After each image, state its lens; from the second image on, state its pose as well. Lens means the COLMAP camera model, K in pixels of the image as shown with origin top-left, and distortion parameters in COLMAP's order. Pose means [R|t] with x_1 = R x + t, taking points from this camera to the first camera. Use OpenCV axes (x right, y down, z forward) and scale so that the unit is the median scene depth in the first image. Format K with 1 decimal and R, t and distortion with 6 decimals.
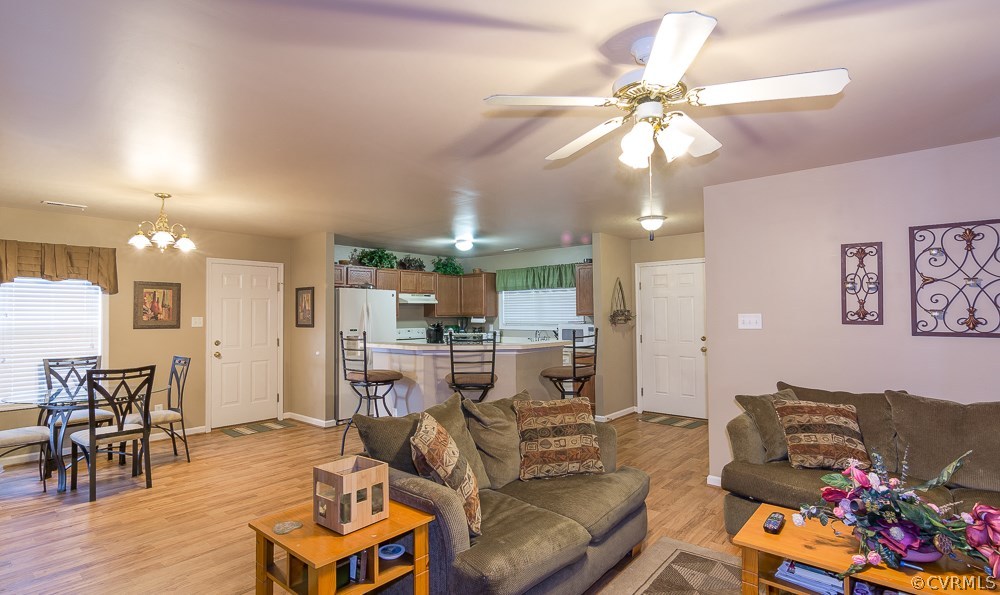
lens RADIAL K [[479.1, 0, 506.4], [0, 479.1, 312.7], [0, 0, 1]] dist [-0.001549, 0.000702]
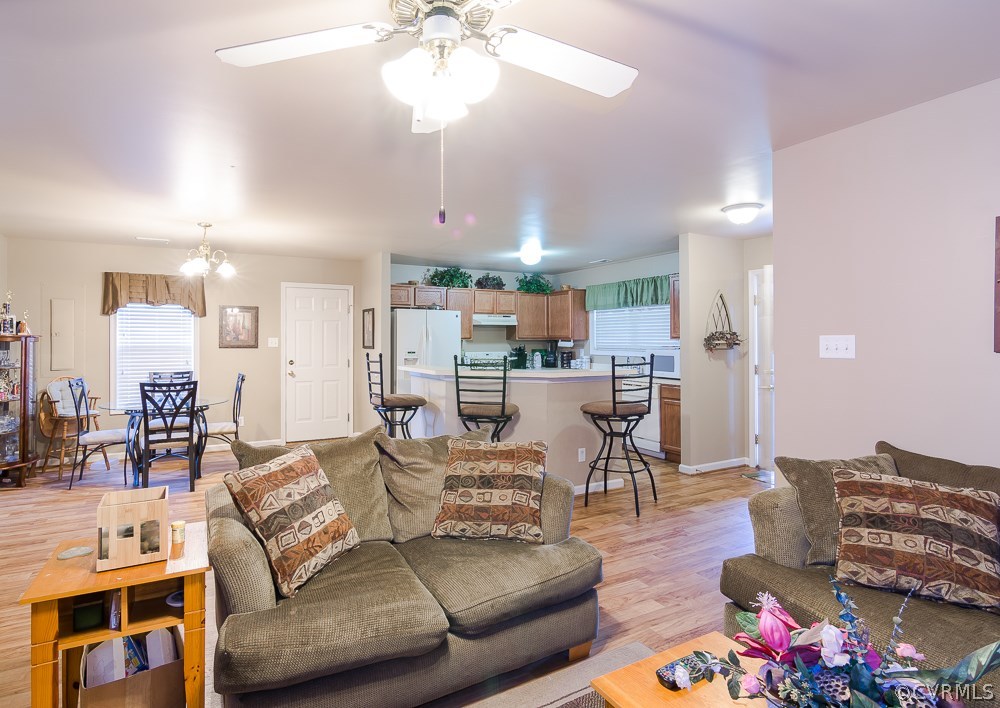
lens RADIAL K [[506.2, 0, 478.0], [0, 506.2, 348.2], [0, 0, 1]] dist [0.000582, -0.000378]
pose [[0.929793, 0.011882, -0.367892, 0.234871], [-0.003333, 0.999710, 0.023865, 0.003853], [0.368069, -0.020963, 0.929562, 0.129337]]
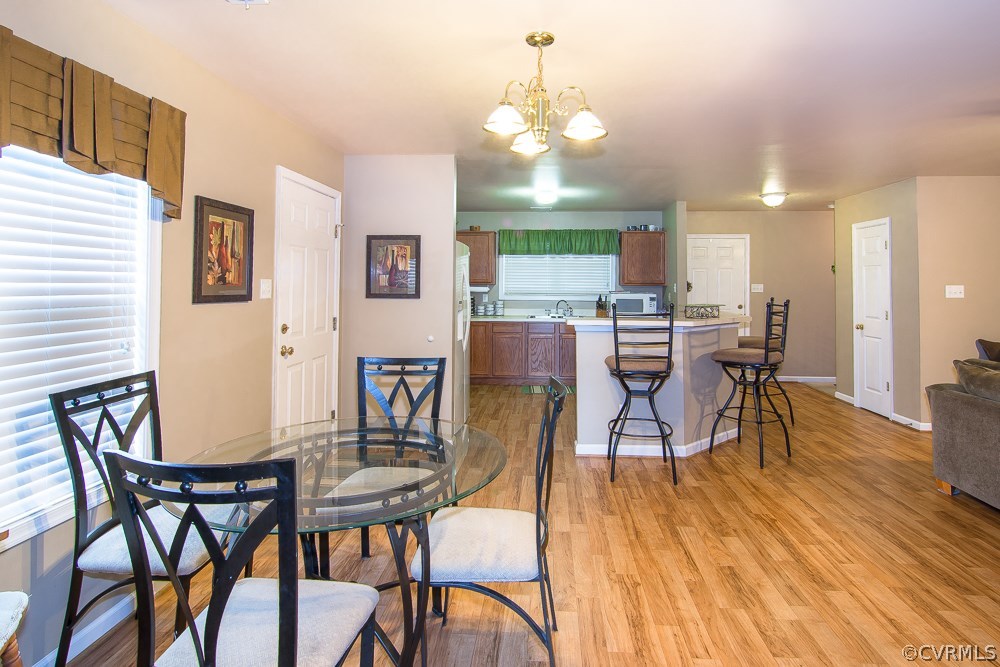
lens RADIAL K [[489.8, 0, 522.6], [0, 489.8, 281.4], [0, 0, 1]] dist [0.005453, -0.000189]
pose [[0.813369, 0.015619, 0.581539, -0.848904], [-0.014639, 0.999872, -0.006379, 0.012603], [-0.581564, -0.003325, 0.813494, 0.481575]]
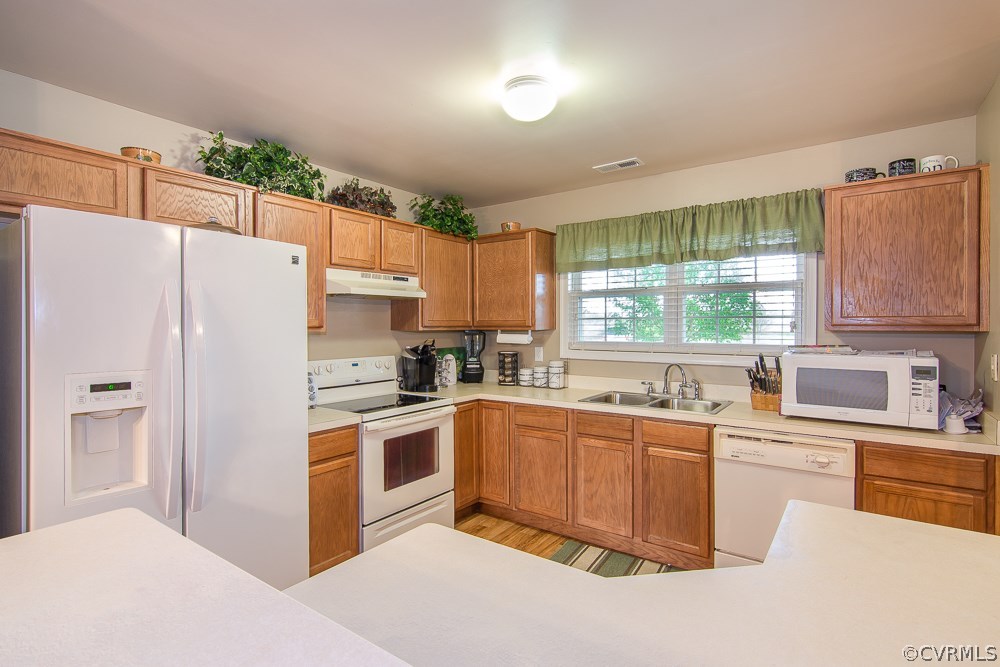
lens RADIAL K [[489.8, 0, 495.9], [0, 489.8, 330.2], [0, 0, 1]] dist [0.005453, -0.000189]
pose [[0.998416, 0.003873, 0.056121, -0.177390], [-0.004585, 0.999911, 0.012563, 0.005525], [-0.056067, -0.012800, 0.998345, 0.954819]]
